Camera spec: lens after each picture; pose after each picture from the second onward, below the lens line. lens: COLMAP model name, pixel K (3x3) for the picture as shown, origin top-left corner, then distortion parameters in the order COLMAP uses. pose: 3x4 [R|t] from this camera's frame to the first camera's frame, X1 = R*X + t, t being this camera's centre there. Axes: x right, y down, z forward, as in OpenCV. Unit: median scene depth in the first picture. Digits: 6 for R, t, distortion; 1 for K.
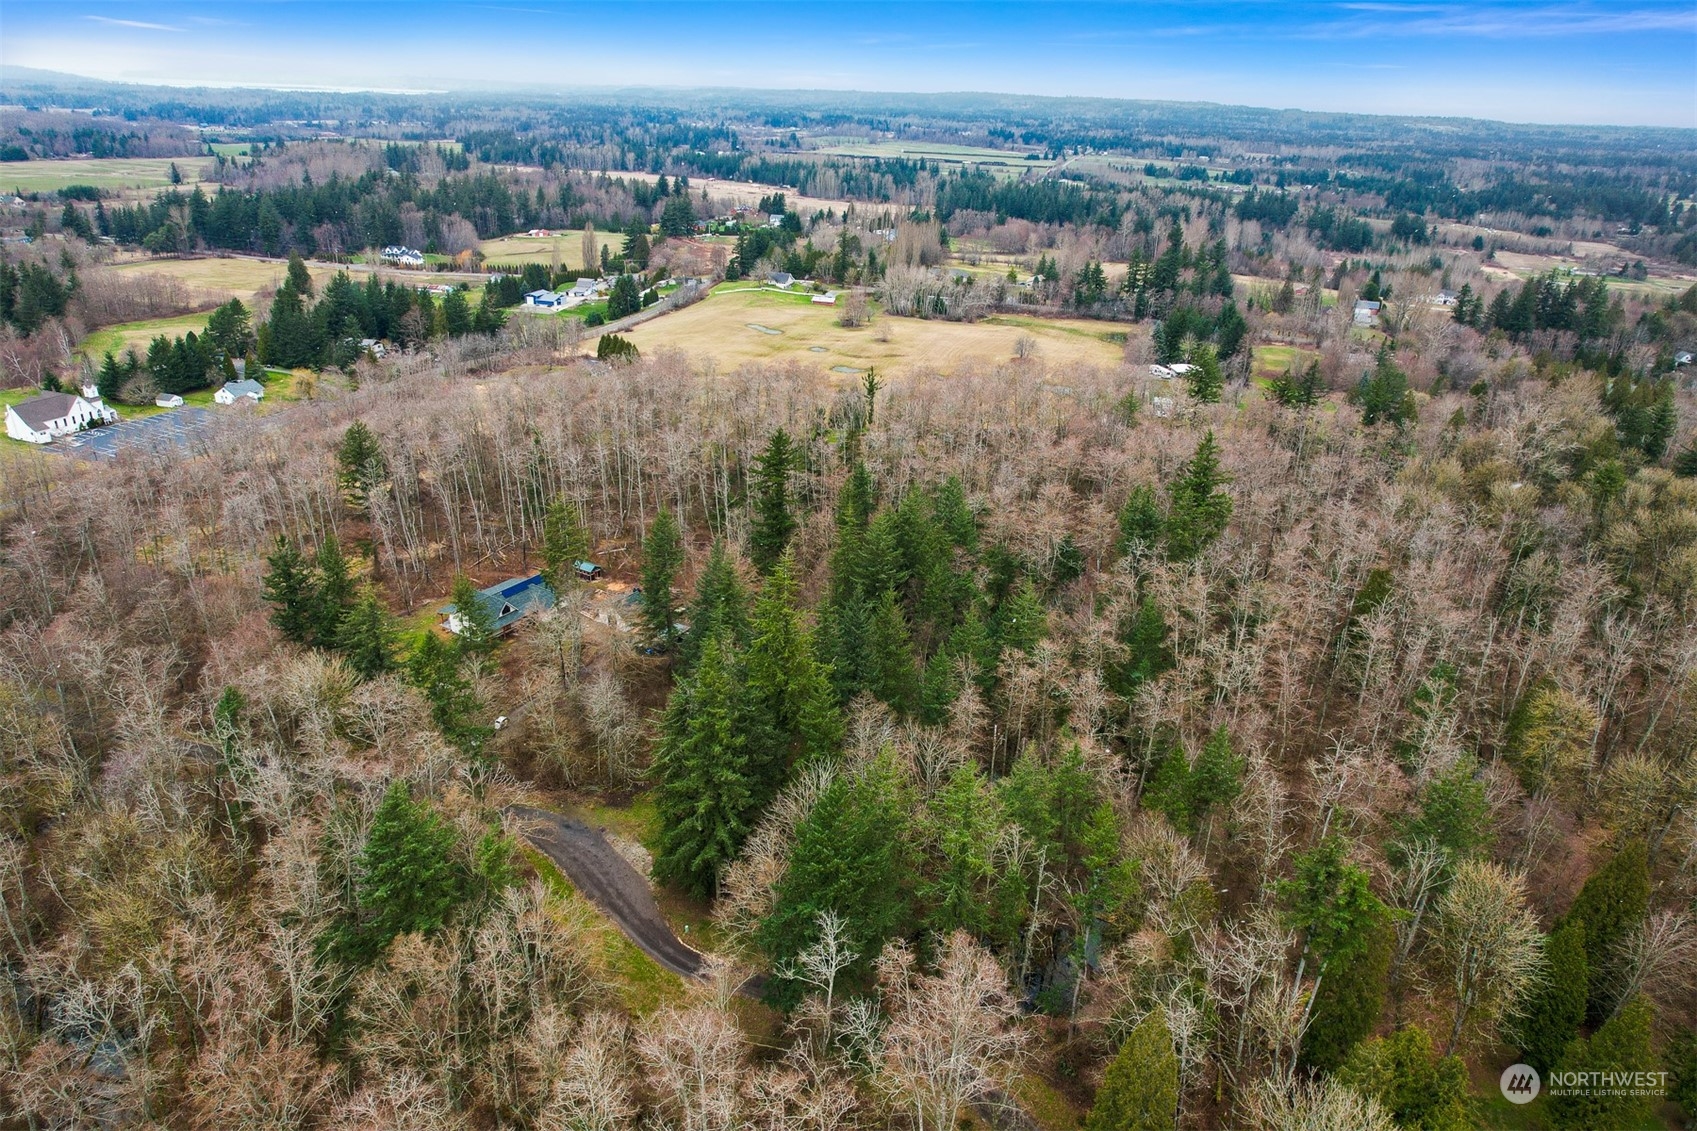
lens RADIAL K [[1086.2, 0, 844.4], [0, 1086.2, 571.1], [0, 0, 1]] dist [-0.086422, 0.080192]
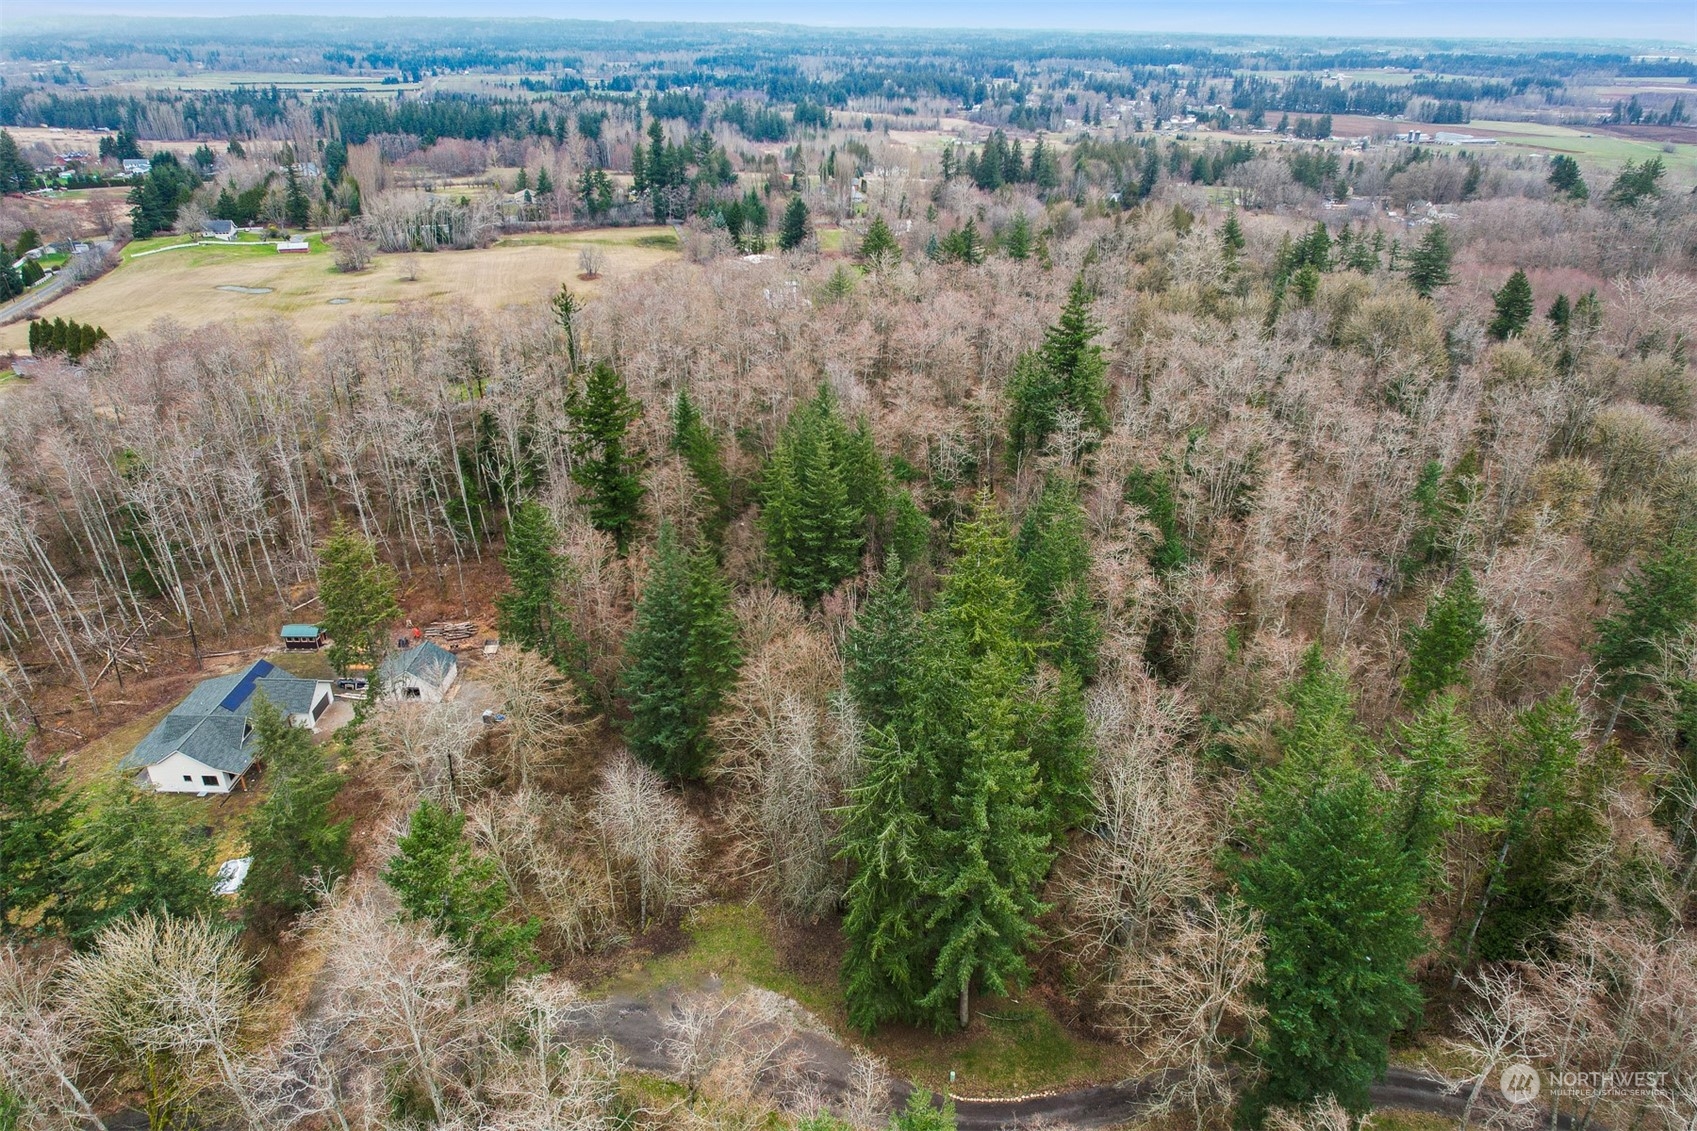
lens RADIAL K [[1083.7, 0, 845.7], [0, 1083.7, 570.3], [0, 0, 1]] dist [-0.081134, 0.075353]
pose [[0.847165, -0.264307, 0.460926, -0.095079], [0.234571, 0.964426, 0.121895, -0.015845], [-0.476747, 0.004855, 0.879027, 0.098030]]
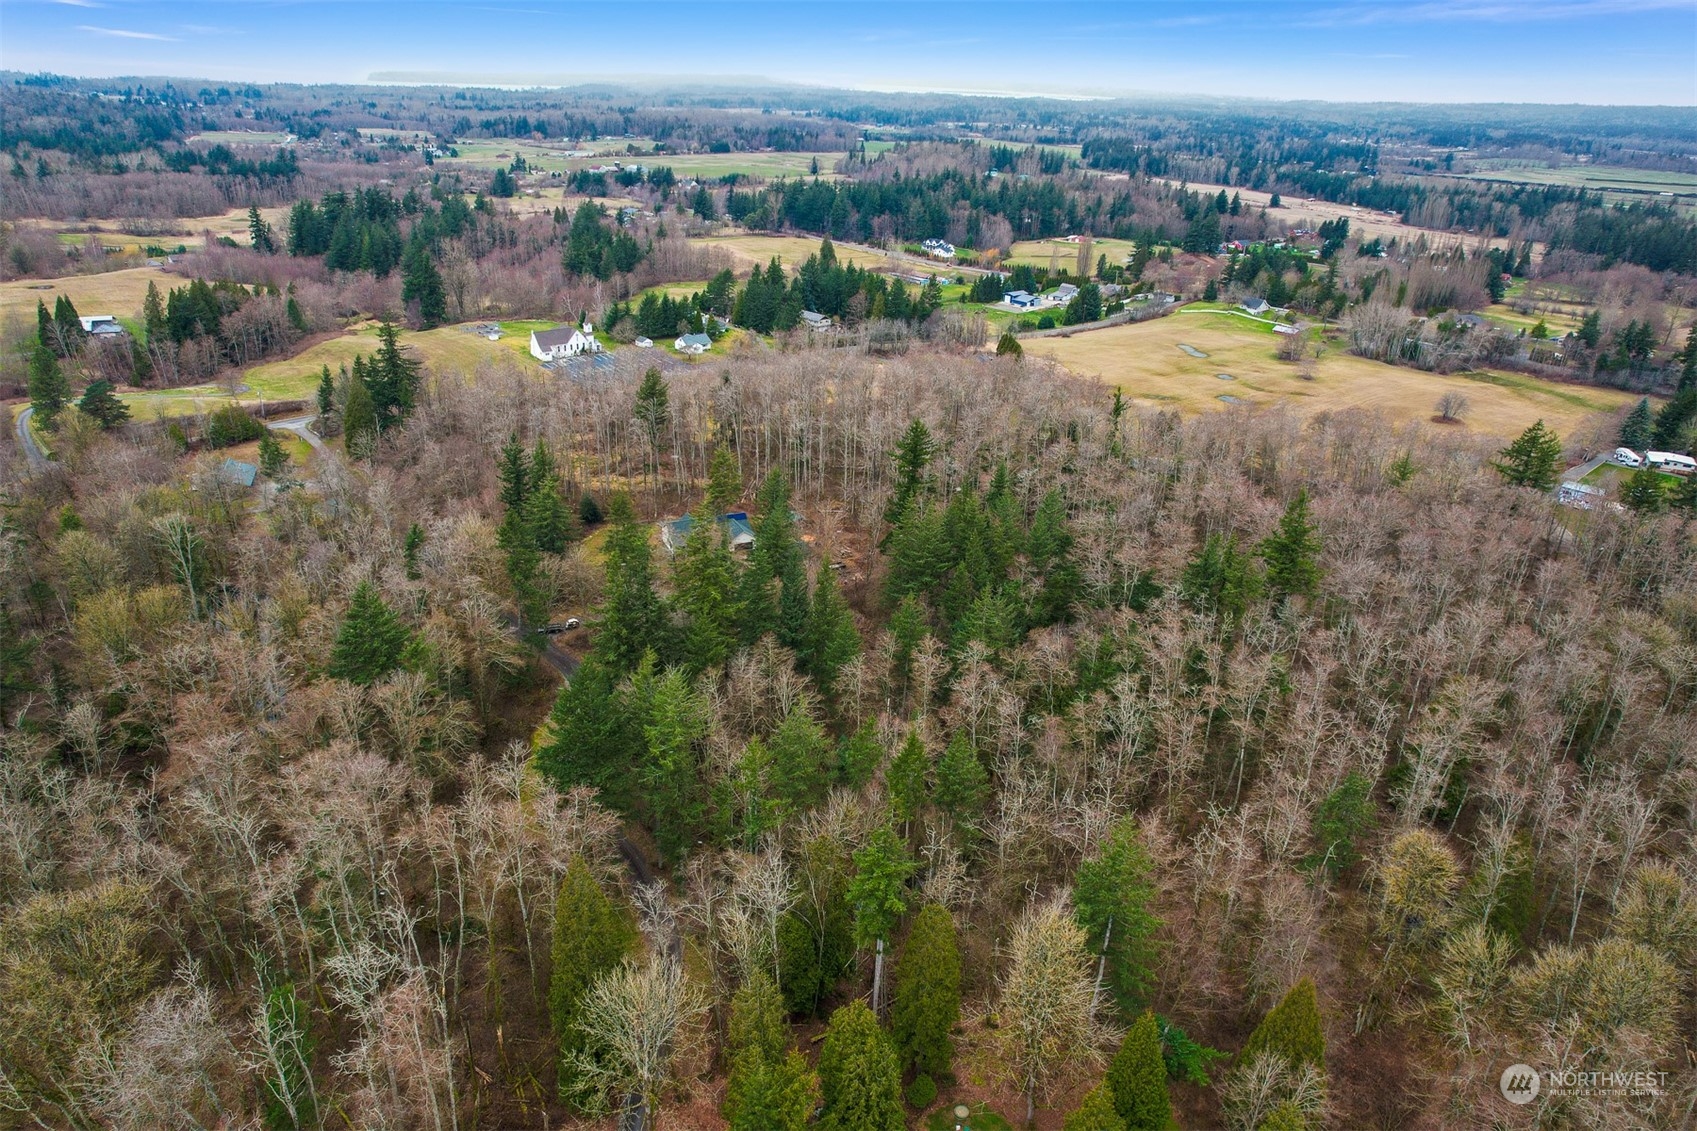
lens RADIAL K [[1083.7, 0, 845.7], [0, 1083.7, 570.3], [0, 0, 1]] dist [-0.081134, 0.075353]
pose [[0.846853, 0.216325, -0.485843, 0.148438], [-0.219832, 0.974224, 0.050600, -0.007411], [0.484266, 0.063953, 0.872580, 0.004520]]
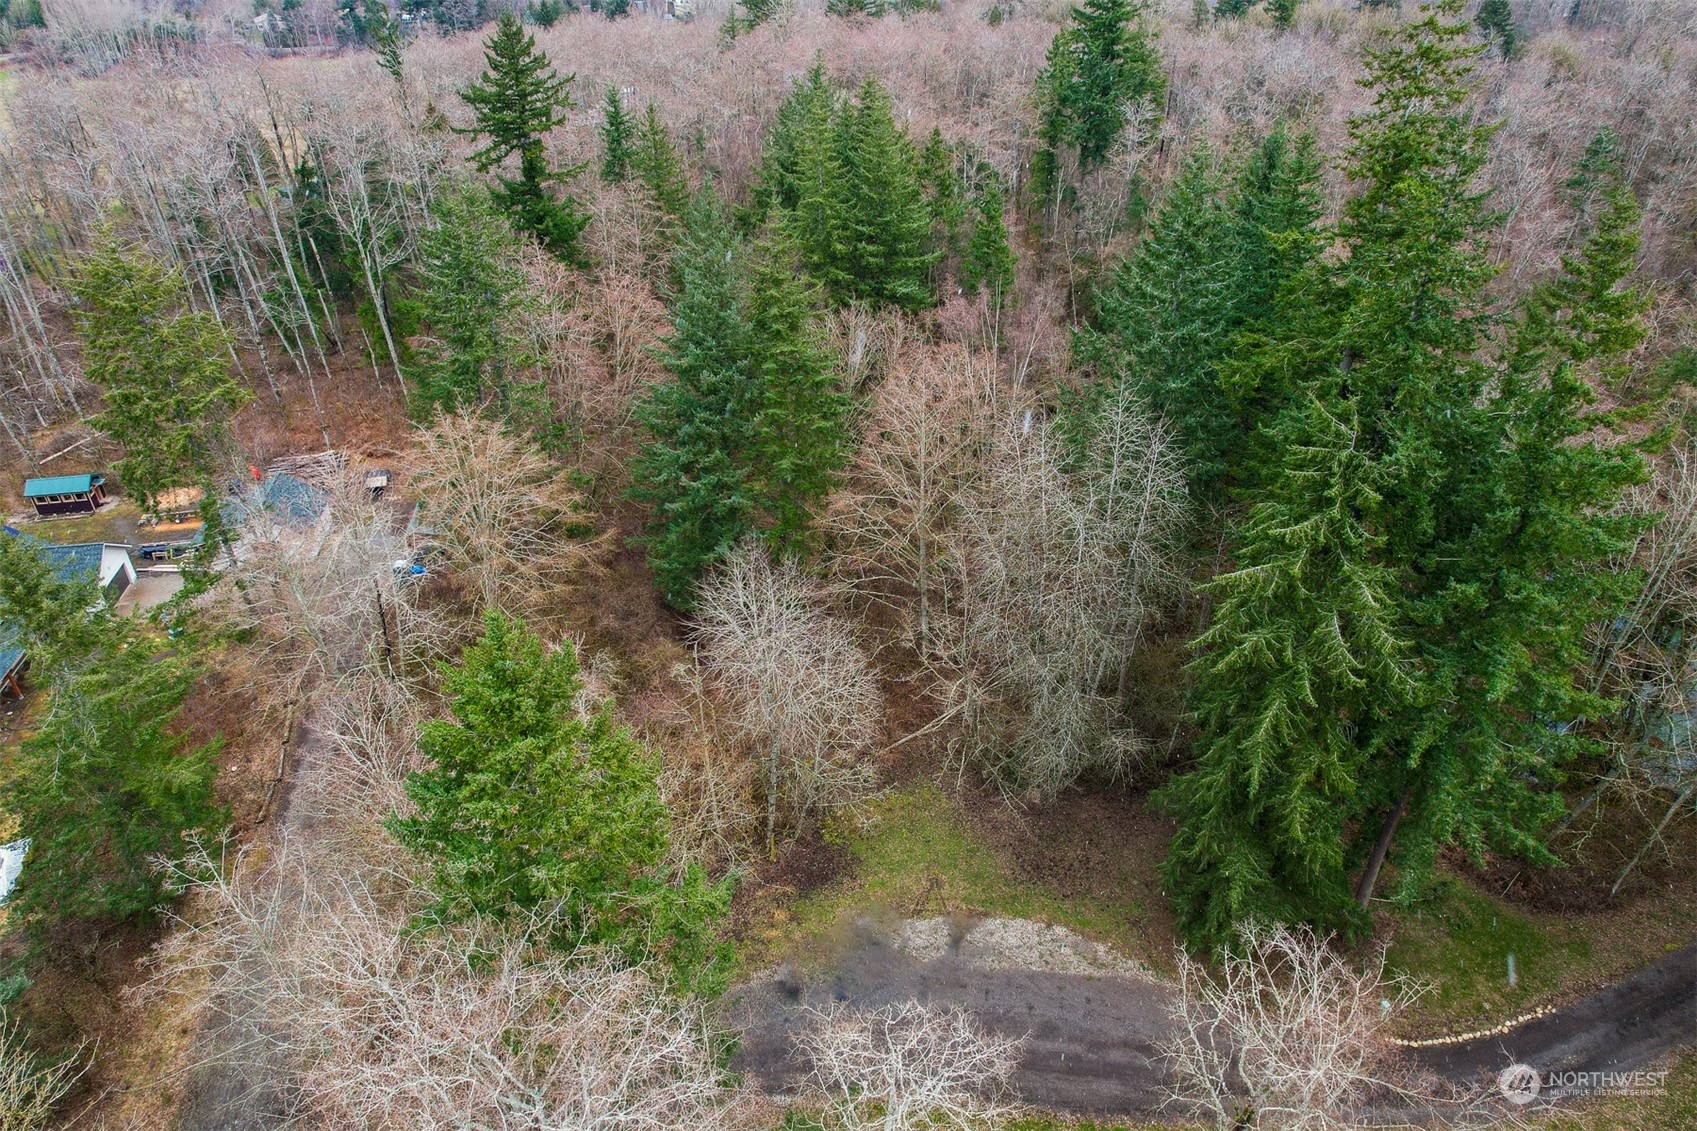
lens RADIAL K [[1083.7, 0, 845.7], [0, 1083.7, 570.3], [0, 0, 1]] dist [-0.081134, 0.075353]
pose [[0.726412, -0.398021, 0.560271, -0.100370], [0.298174, 0.917026, 0.264869, 0.003256], [-0.619207, -0.025346, 0.784819, 0.181235]]
